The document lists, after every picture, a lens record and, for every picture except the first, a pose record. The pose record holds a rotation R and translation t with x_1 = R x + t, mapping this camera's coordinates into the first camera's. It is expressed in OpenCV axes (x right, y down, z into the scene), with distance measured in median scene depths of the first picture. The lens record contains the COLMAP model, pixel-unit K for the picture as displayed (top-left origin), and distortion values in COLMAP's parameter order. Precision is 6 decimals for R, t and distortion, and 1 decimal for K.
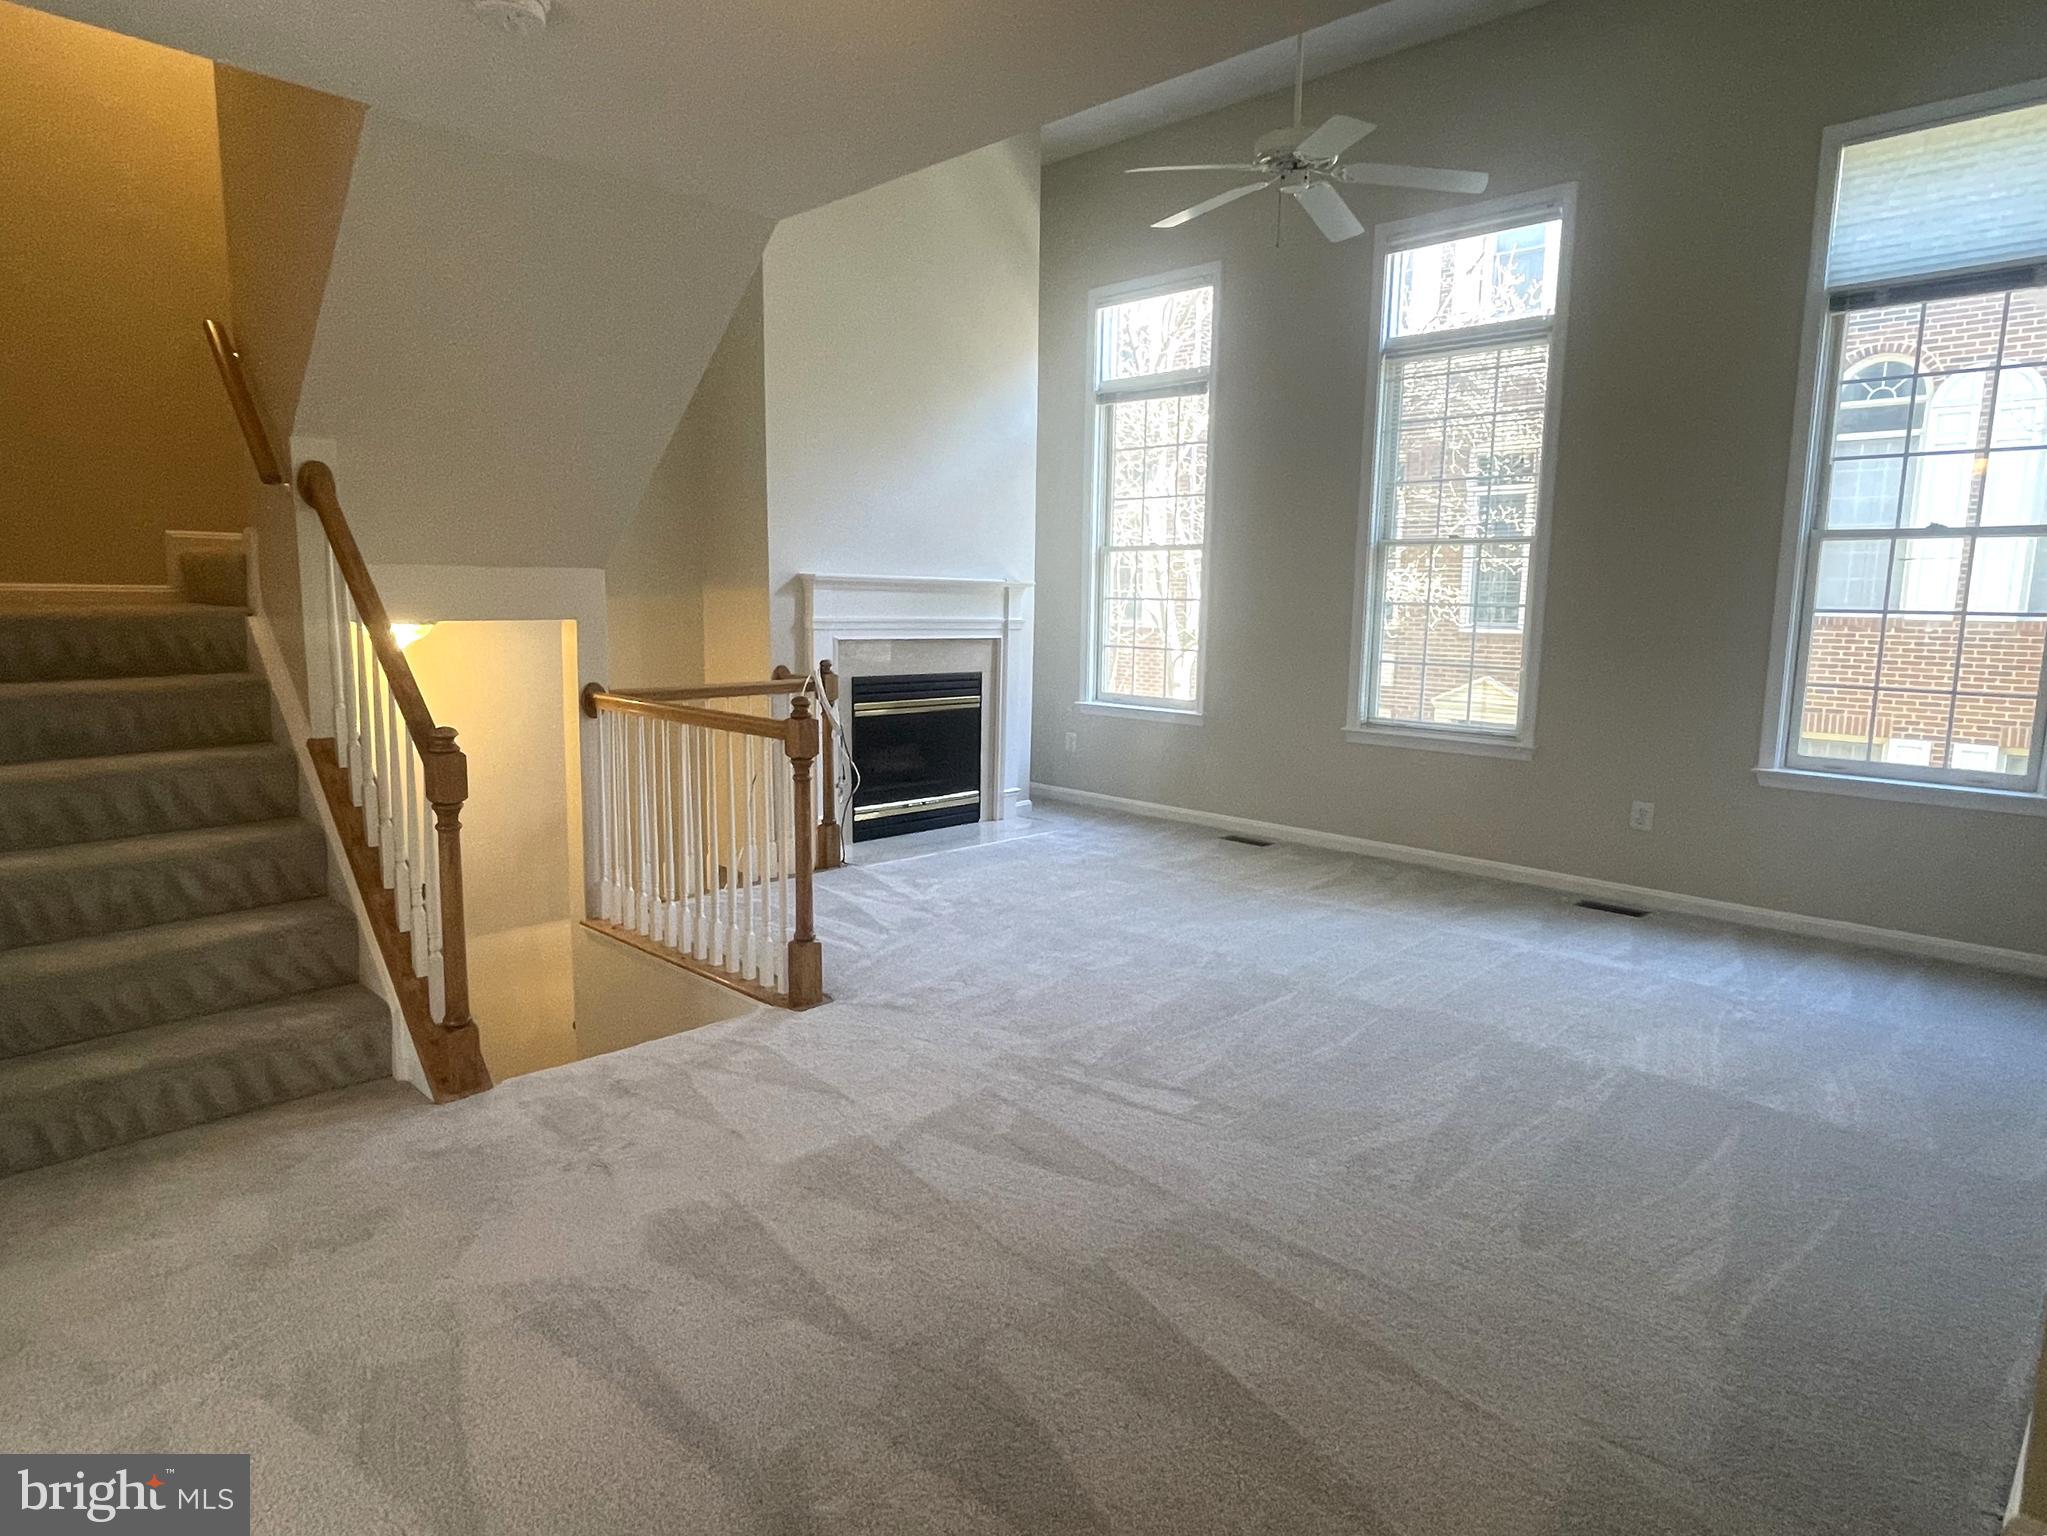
lens RADIAL K [[1152.1, 0, 1023.5], [0, 1152.1, 768.0], [0, 0, 1]] dist [0.002438, 0.002041]
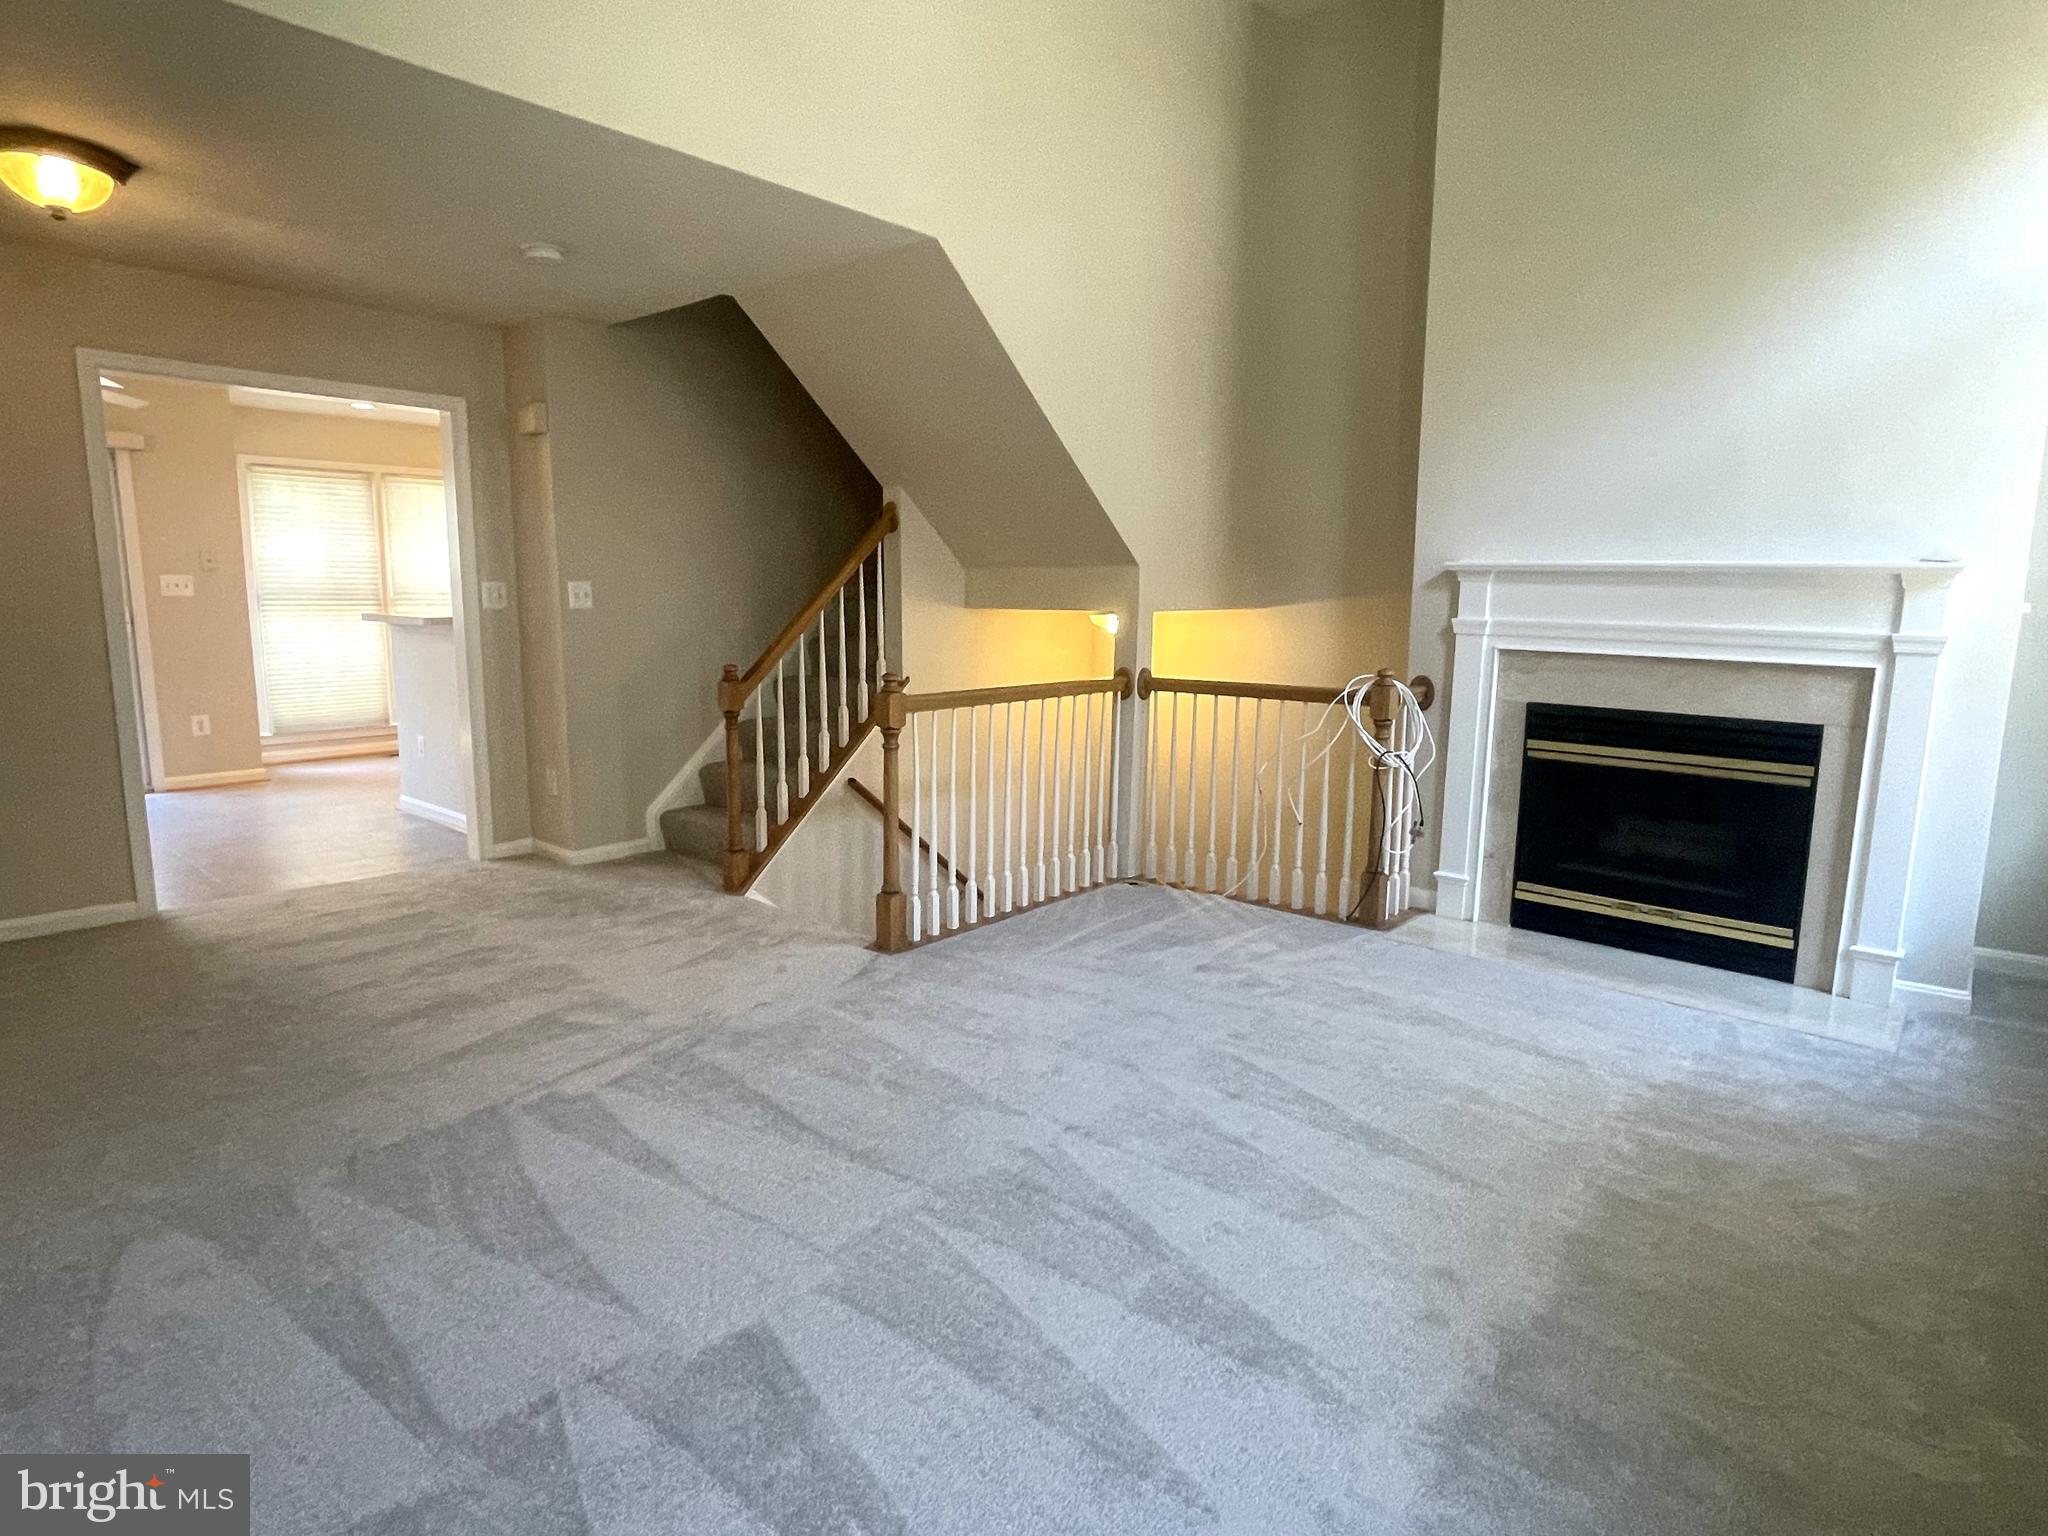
lens RADIAL K [[1119.1, 0, 1019.4], [0, 1119.1, 753.9], [0, 0, 1]] dist [0.036596, 0.000048]
pose [[0.051862, 0.141381, -0.988596, 0.574348], [-0.152552, 0.979432, 0.132067, -0.096525], [0.986934, 0.143963, 0.072364, 0.666896]]
